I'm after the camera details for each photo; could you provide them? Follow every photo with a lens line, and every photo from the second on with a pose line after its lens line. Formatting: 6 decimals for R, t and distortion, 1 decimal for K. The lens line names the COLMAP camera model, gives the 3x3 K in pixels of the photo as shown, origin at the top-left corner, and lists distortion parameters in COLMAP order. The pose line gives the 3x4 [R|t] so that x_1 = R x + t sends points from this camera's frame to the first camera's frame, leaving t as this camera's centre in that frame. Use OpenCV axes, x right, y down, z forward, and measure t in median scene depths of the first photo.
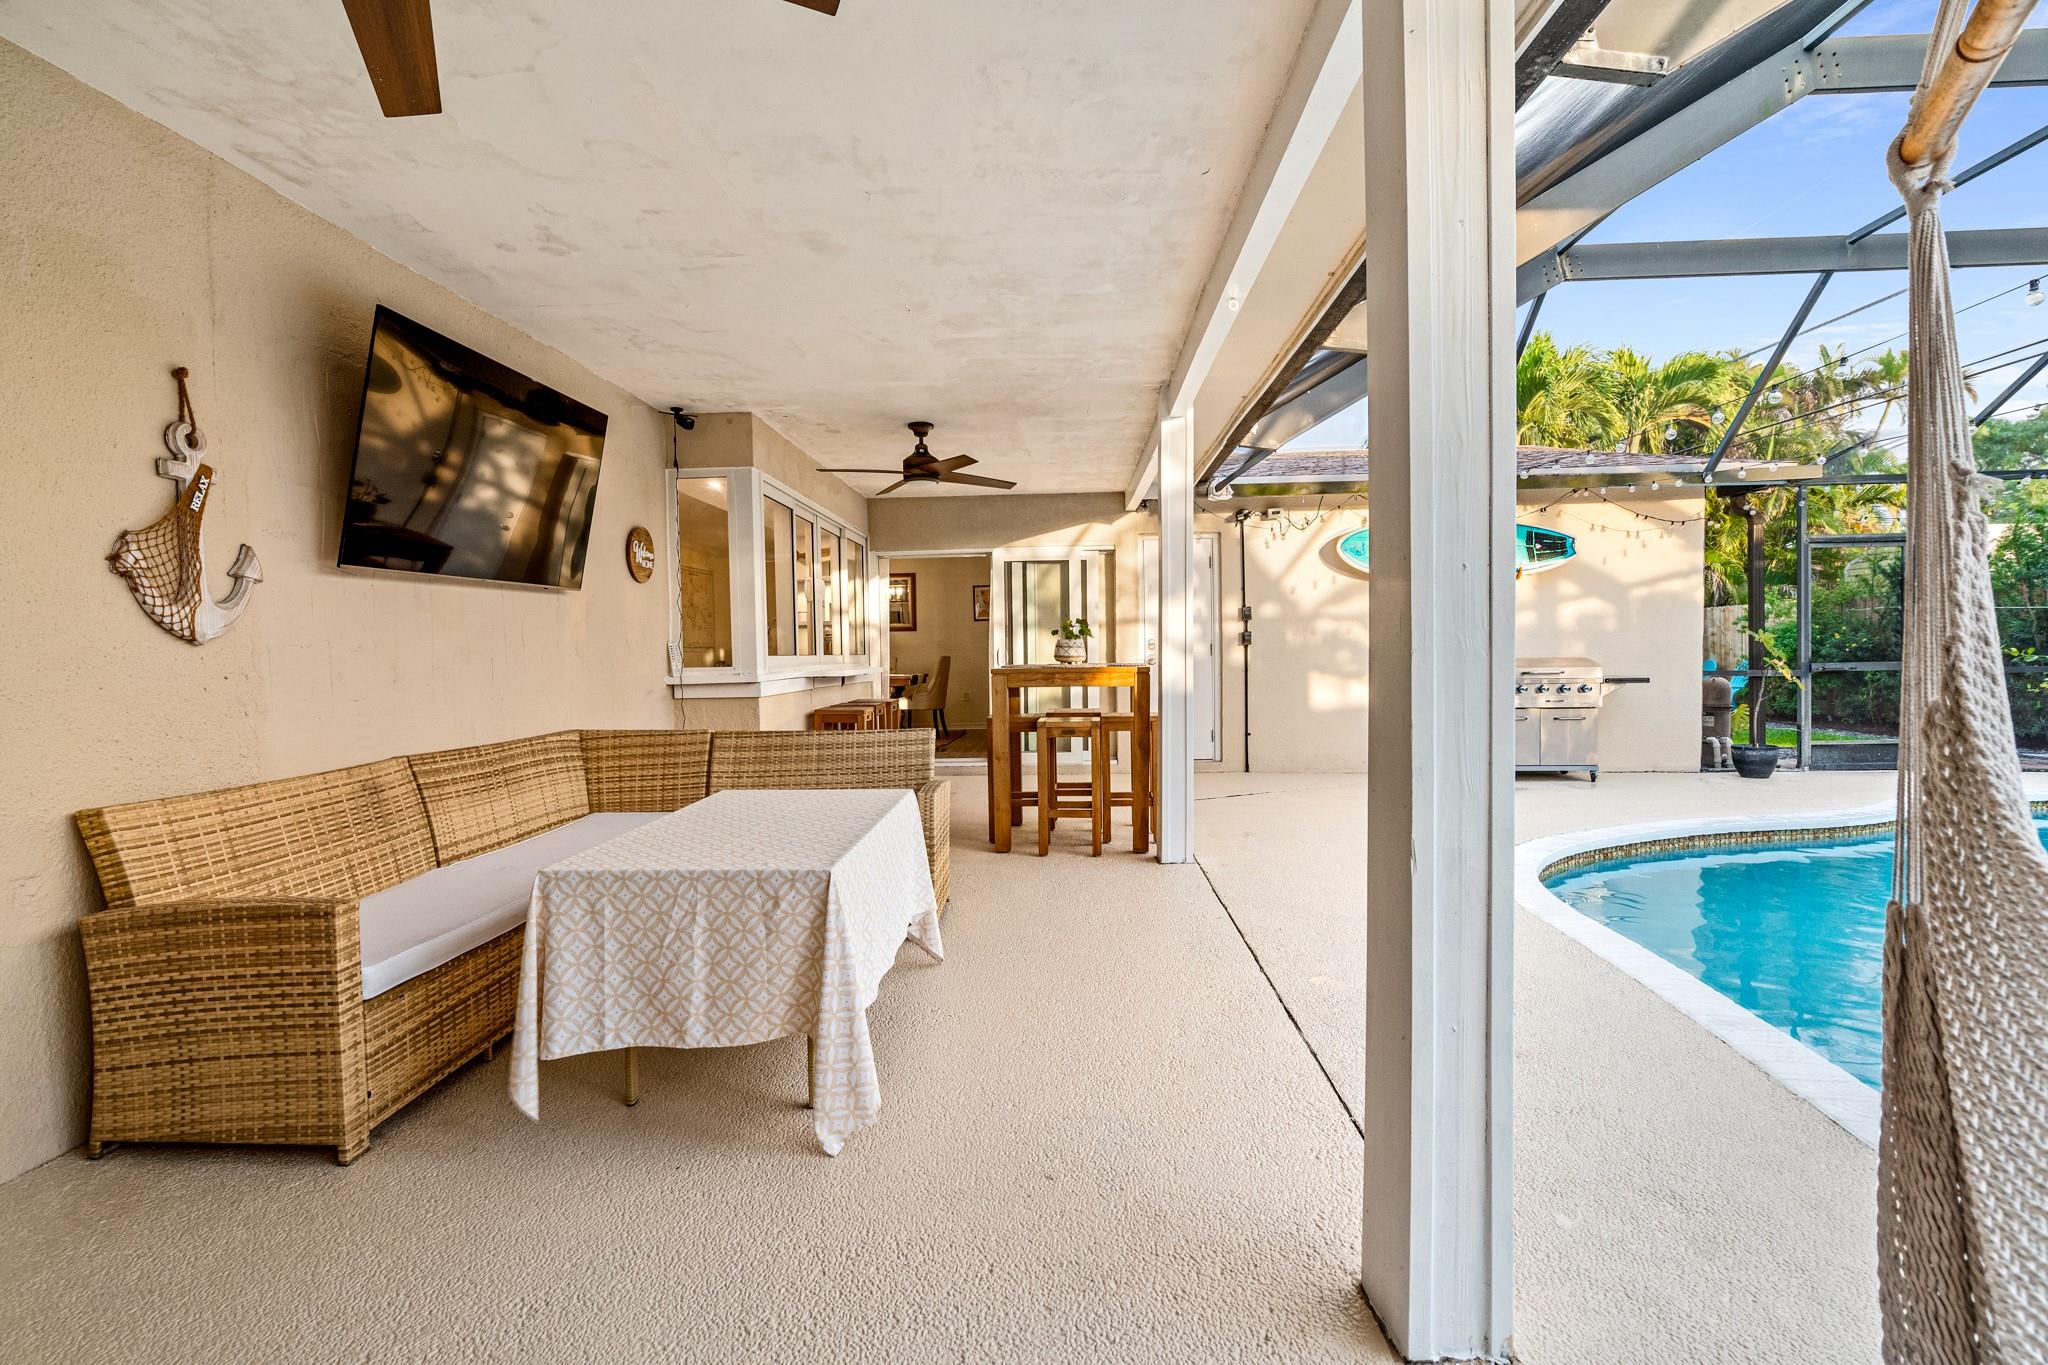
lens RADIAL K [[940.3, 0, 1015.7], [0, 940.3, 682.5], [0, 0, 1]] dist [-0.000636, 0.000588]
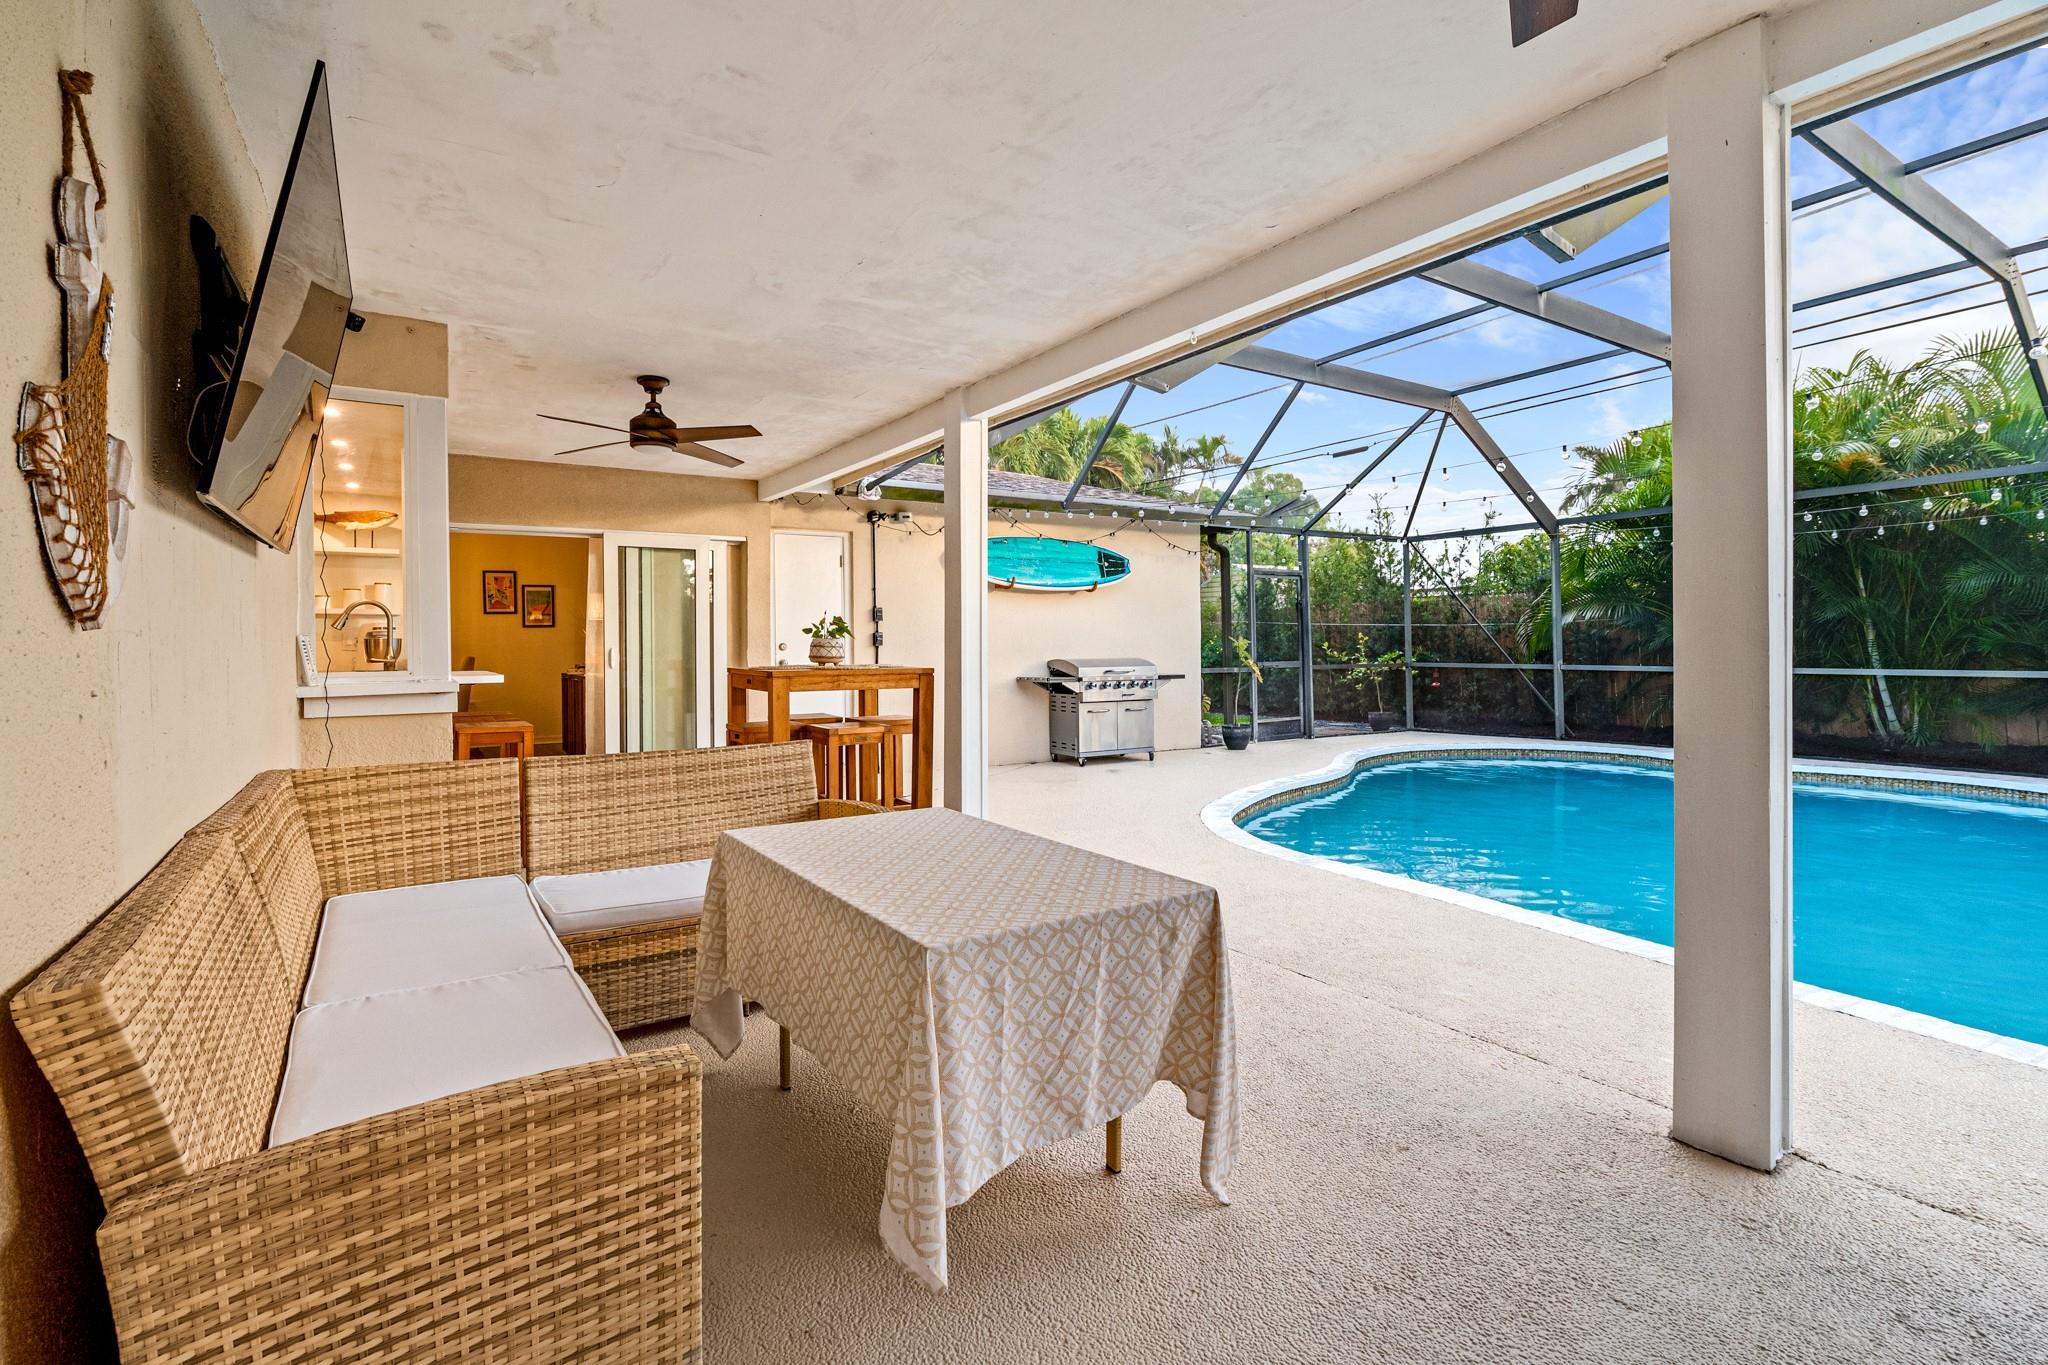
lens RADIAL K [[956.0, 0, 1025.5], [0, 956.0, 642.3], [0, 0, 1]] dist [-0.001844, 0.000843]
pose [[0.804043, 0.010328, 0.594482, -0.398004], [0.015644, 0.999135, -0.038518, -0.003216], [-0.594366, 0.040270, 0.803186, 0.155114]]
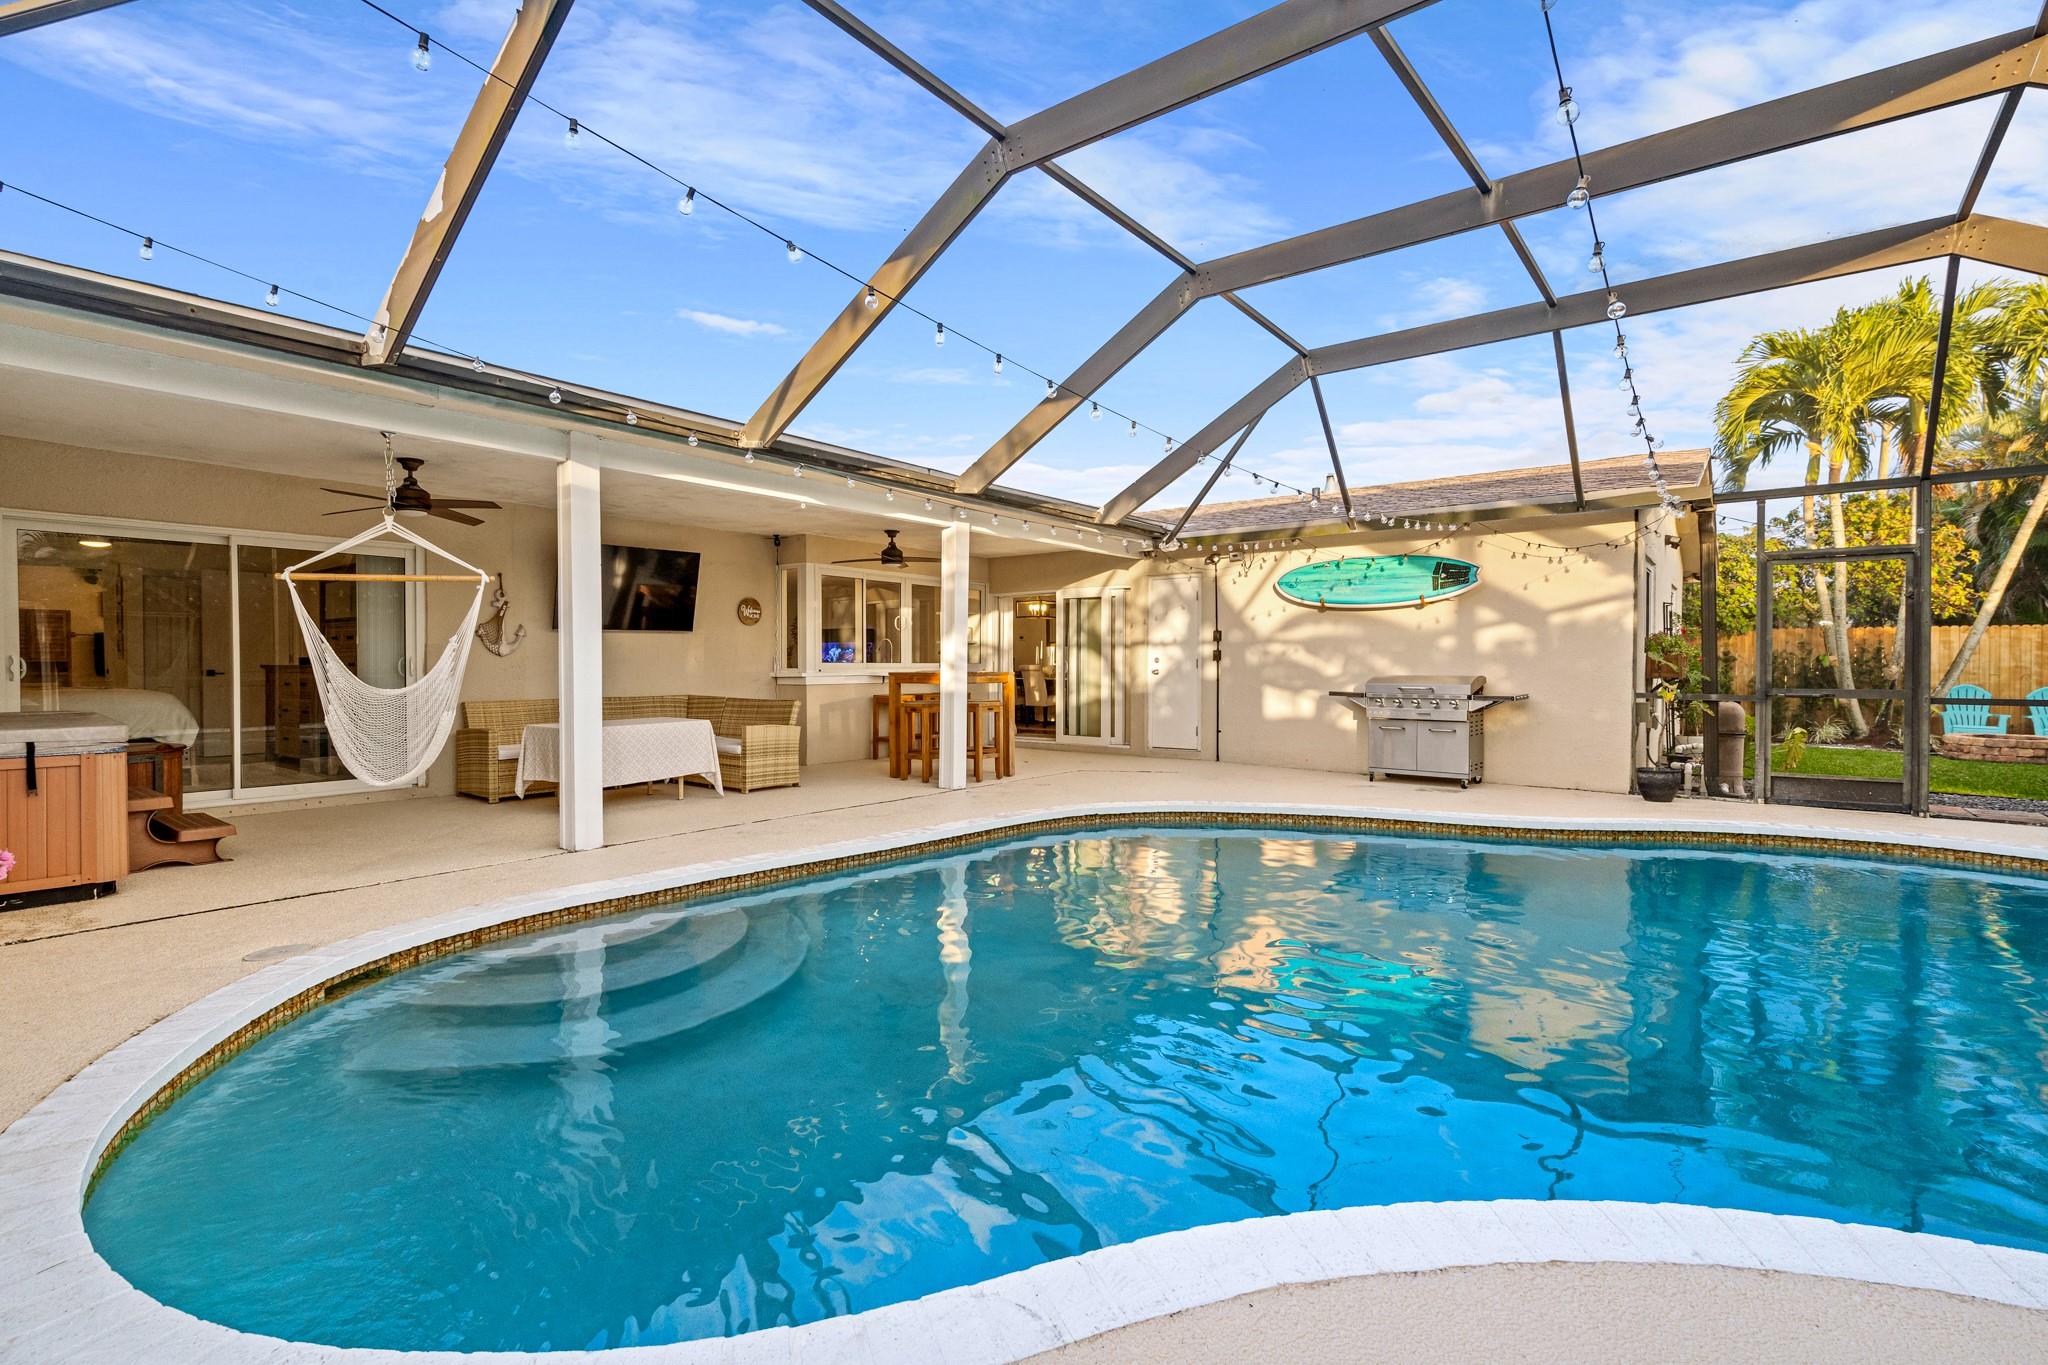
lens RADIAL K [[959.2, 0, 1017.3], [0, 959.2, 690.8], [0, 0, 1]] dist [-0.004402, 0.004071]
pose [[0.815480, 0.031924, -0.577904, 1.315233], [-0.032068, 0.999436, 0.009959, -0.006435], [0.577896, 0.010411, 0.816044, -0.355392]]
